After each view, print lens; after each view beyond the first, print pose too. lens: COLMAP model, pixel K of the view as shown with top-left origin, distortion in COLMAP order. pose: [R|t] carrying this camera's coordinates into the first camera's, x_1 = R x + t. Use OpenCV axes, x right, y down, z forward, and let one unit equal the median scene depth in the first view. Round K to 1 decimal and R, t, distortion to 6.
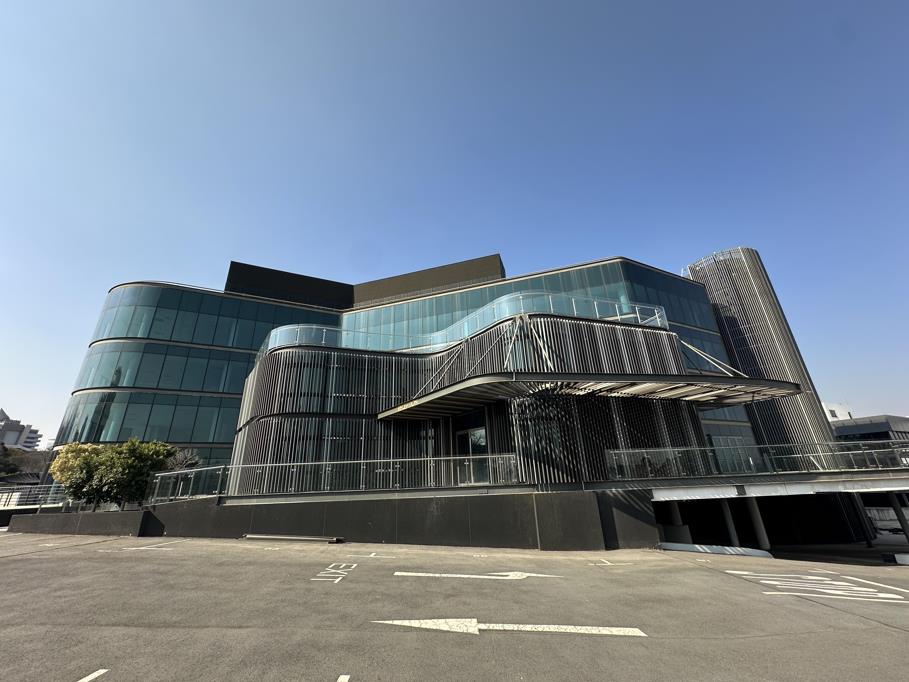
lens RADIAL K [[363.9, 0, 454.5], [0, 363.9, 341.0], [0, 0, 1]] dist [0.001946, 0.000207]
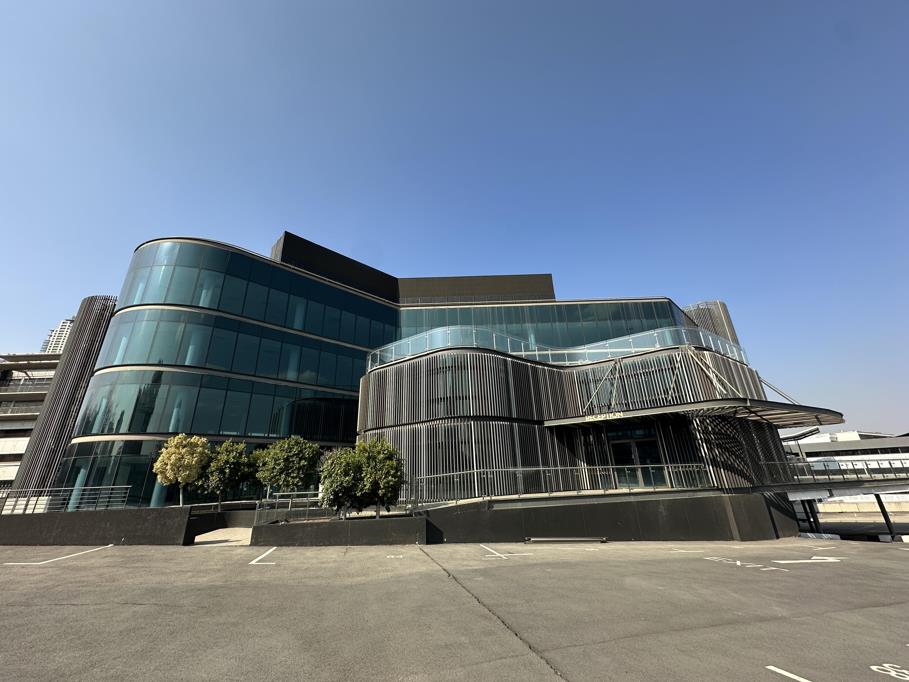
lens RADIAL K [[368.3, 0, 454.5], [0, 368.3, 341.0], [0, 0, 1]] dist [-0.000838, 0.000030]
pose [[0.949834, 0.117112, 0.289999, -0.824271], [-0.116861, 0.992981, -0.018246, 0.021589], [-0.290100, -0.016559, 0.956853, 0.063969]]
